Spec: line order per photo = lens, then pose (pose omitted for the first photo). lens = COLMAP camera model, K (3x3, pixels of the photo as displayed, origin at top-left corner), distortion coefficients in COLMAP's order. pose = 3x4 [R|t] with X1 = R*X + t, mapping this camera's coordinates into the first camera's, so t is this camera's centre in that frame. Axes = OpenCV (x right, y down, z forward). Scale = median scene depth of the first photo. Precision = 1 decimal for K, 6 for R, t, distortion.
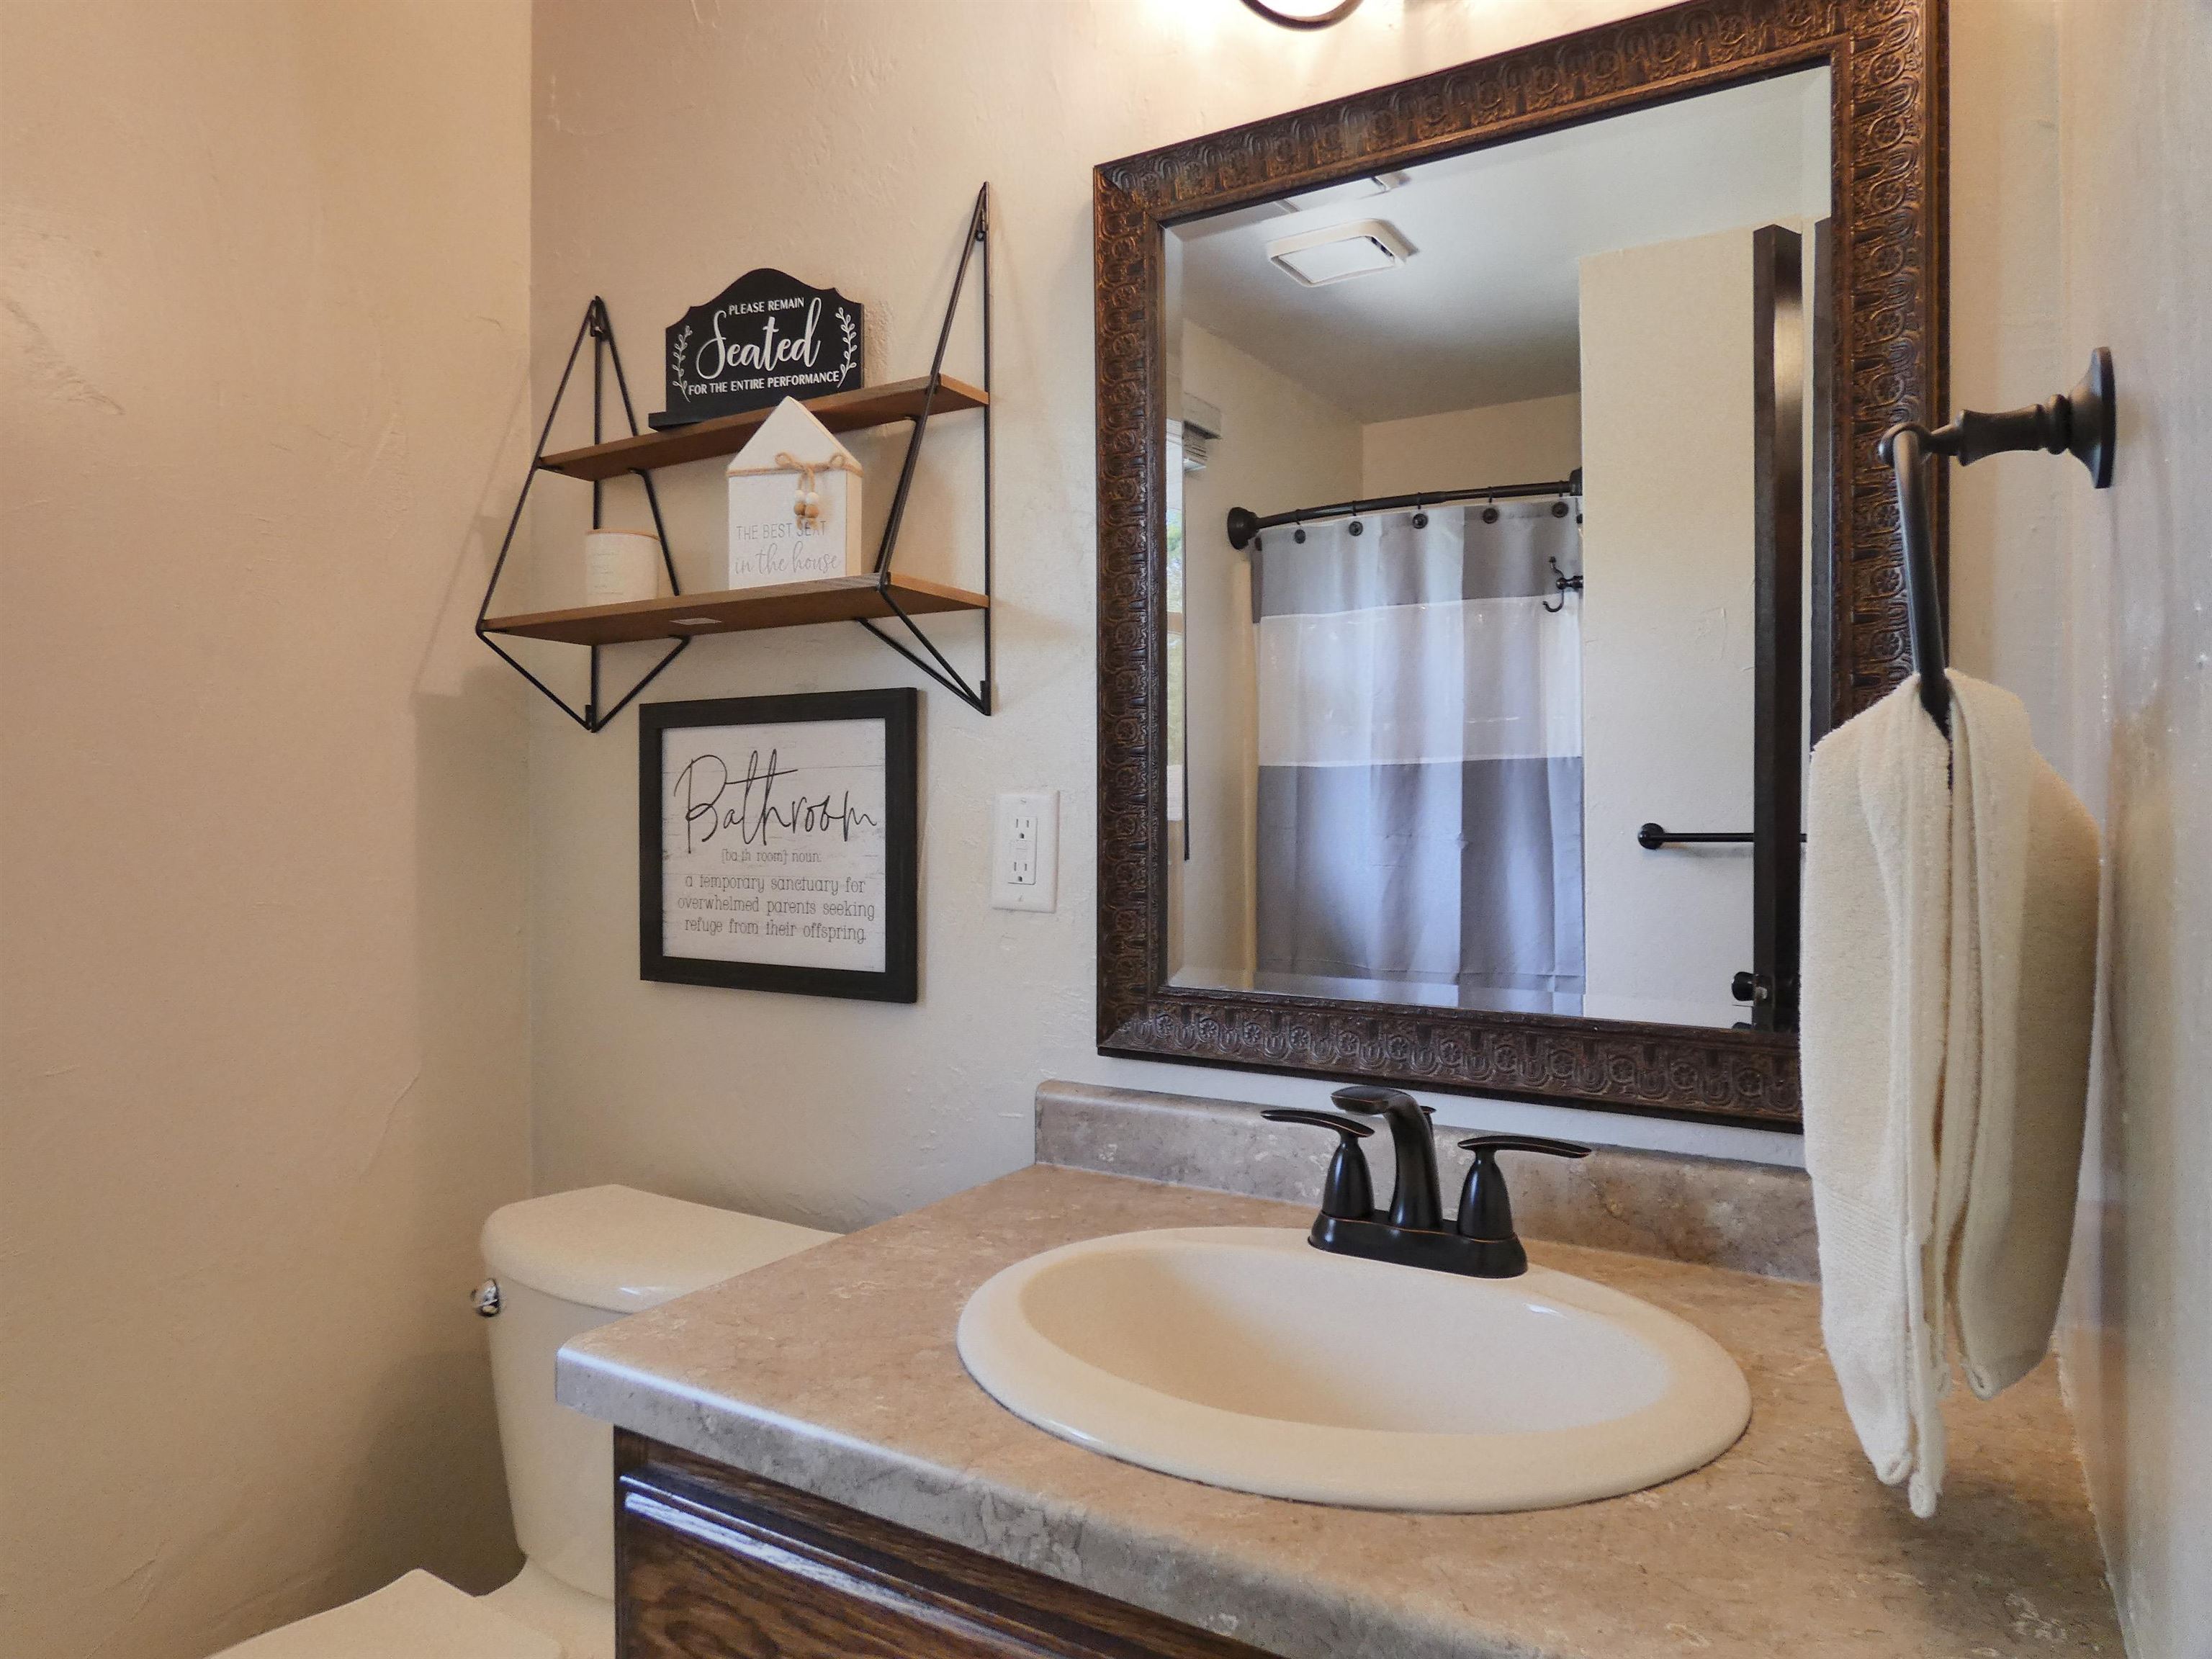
lens RADIAL K [[1386.3, 0, 1105.1], [0, 1386.3, 828.0], [0, 0, 1]] dist [-0.012400, -0.000122]
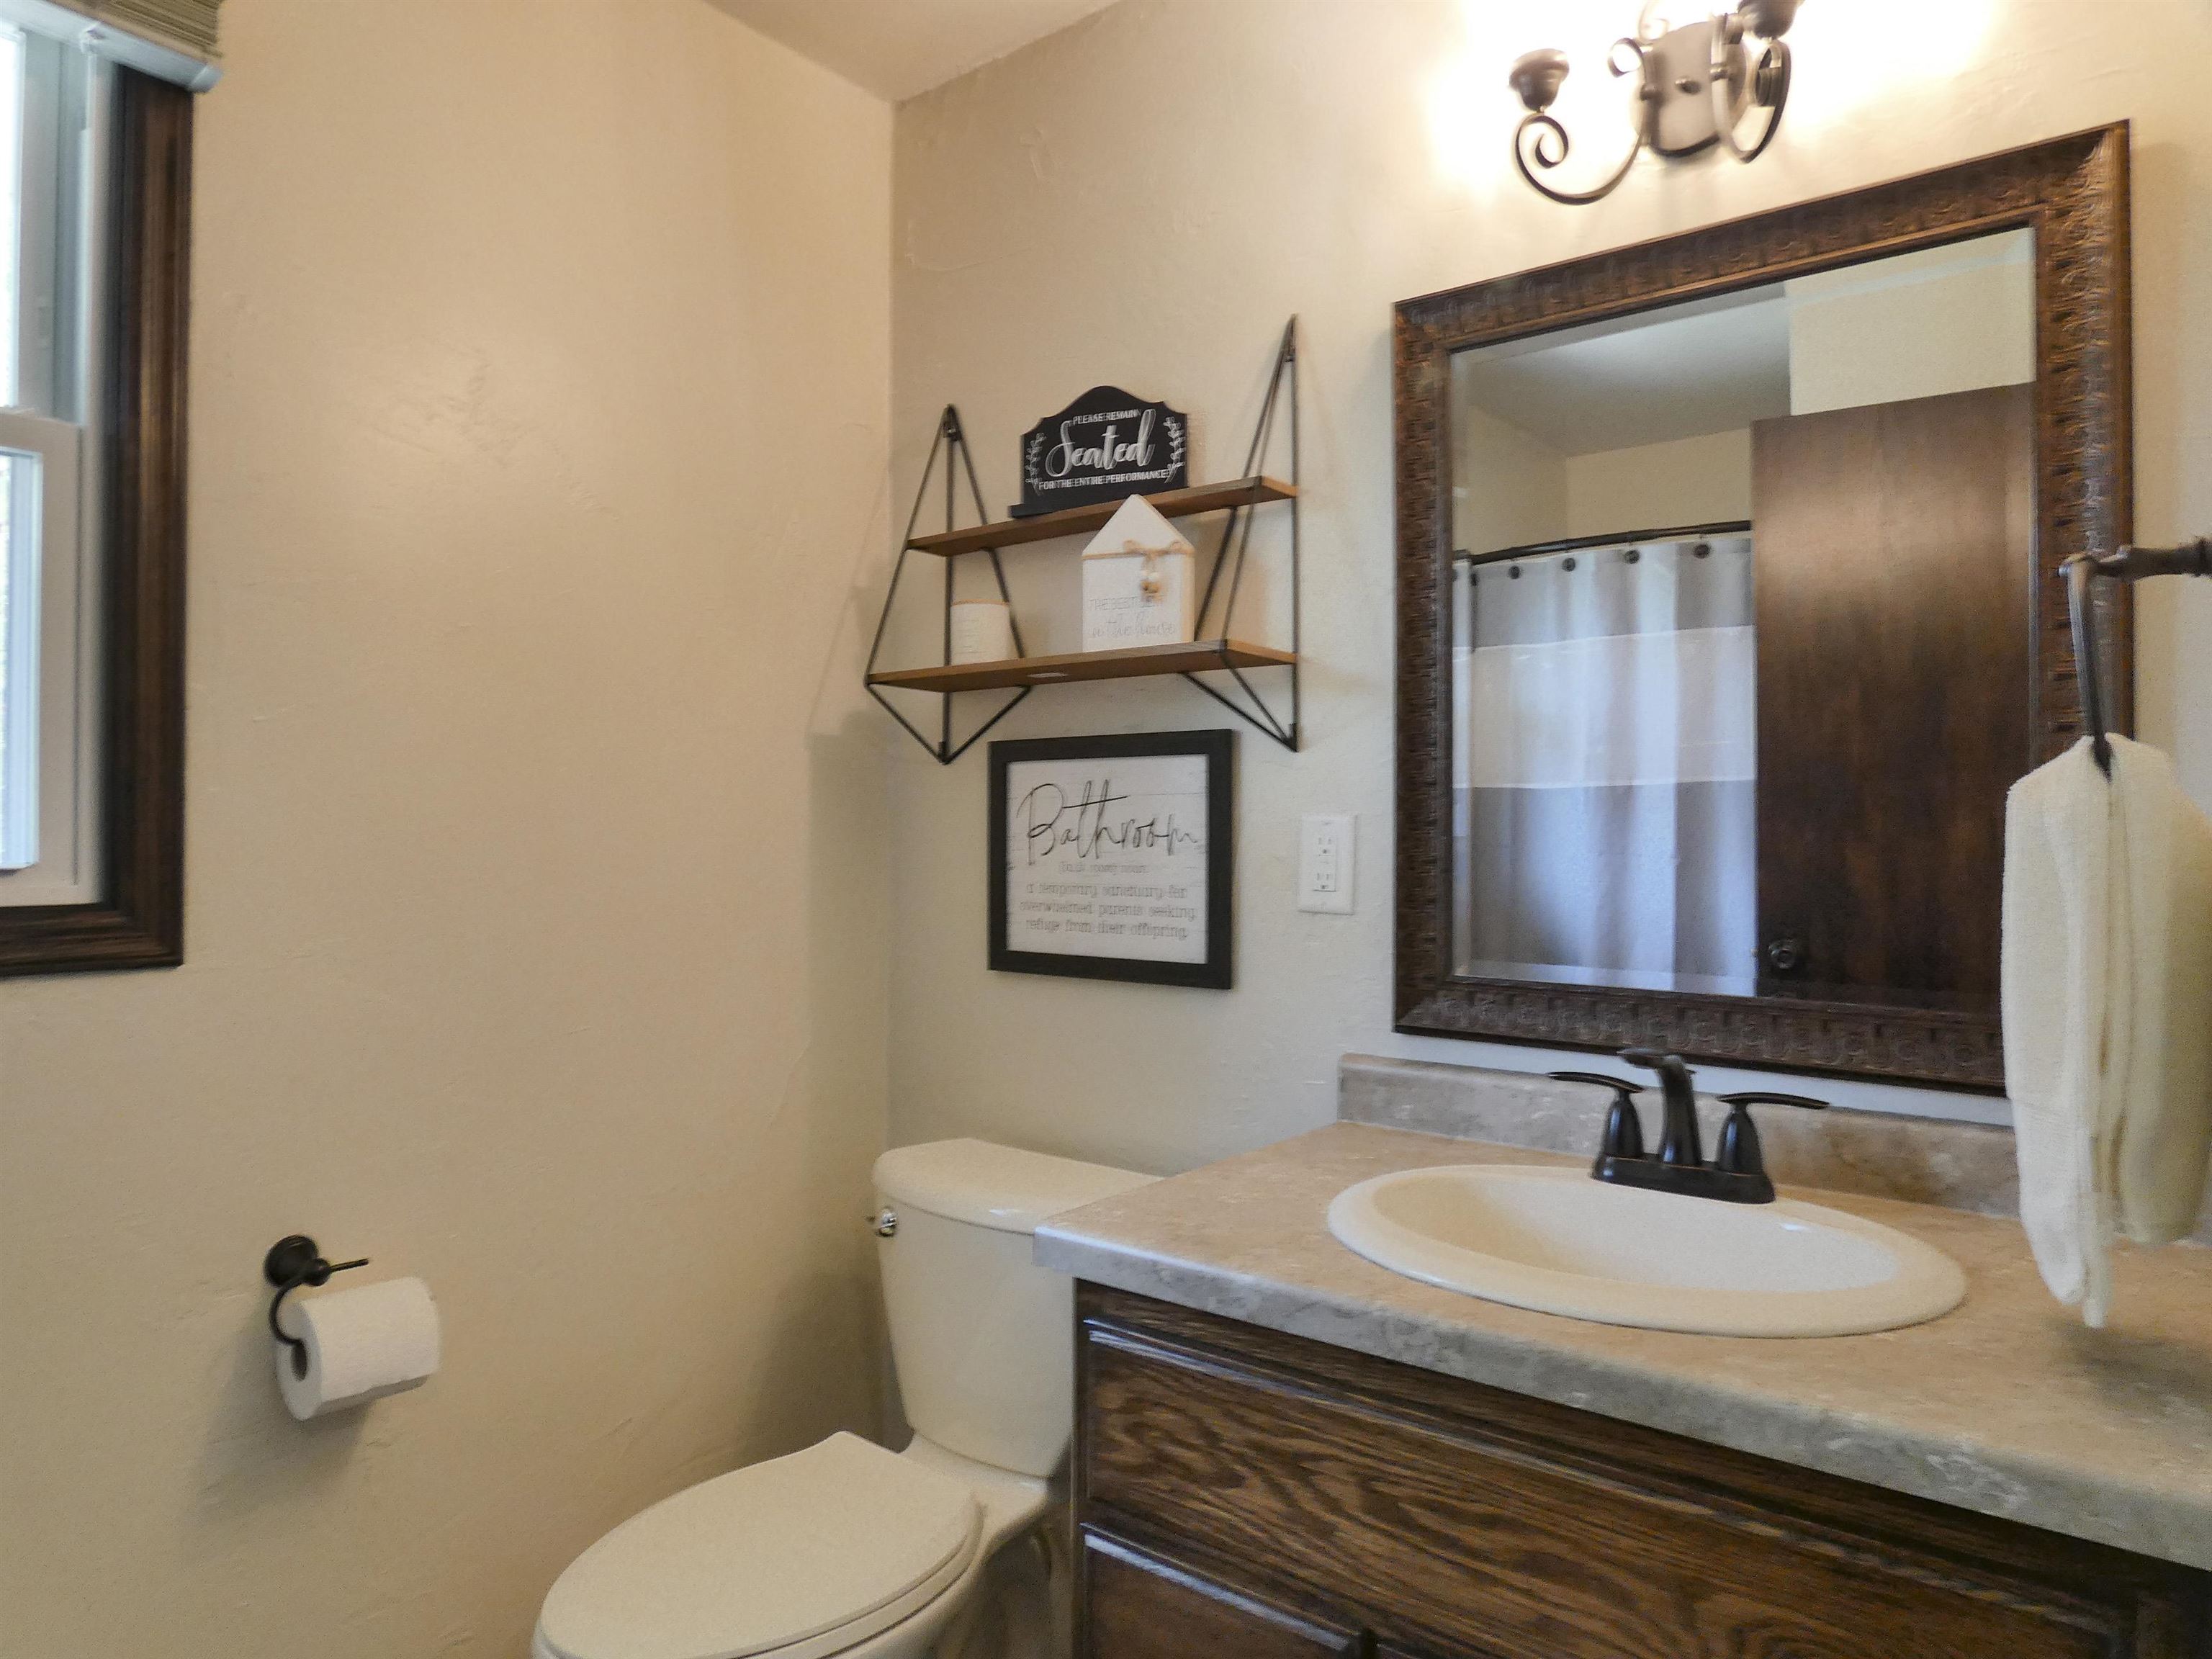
lens RADIAL K [[1386.3, 0, 1105.4], [0, 1386.3, 825.9], [0, 0, 1]] dist [-0.012400, -0.000122]
pose [[0.992616, 0.001698, -0.121283, -0.109472], [-0.003426, 0.999896, -0.014034, 0.001197], [0.121247, 0.014345, 0.992519, -0.237756]]
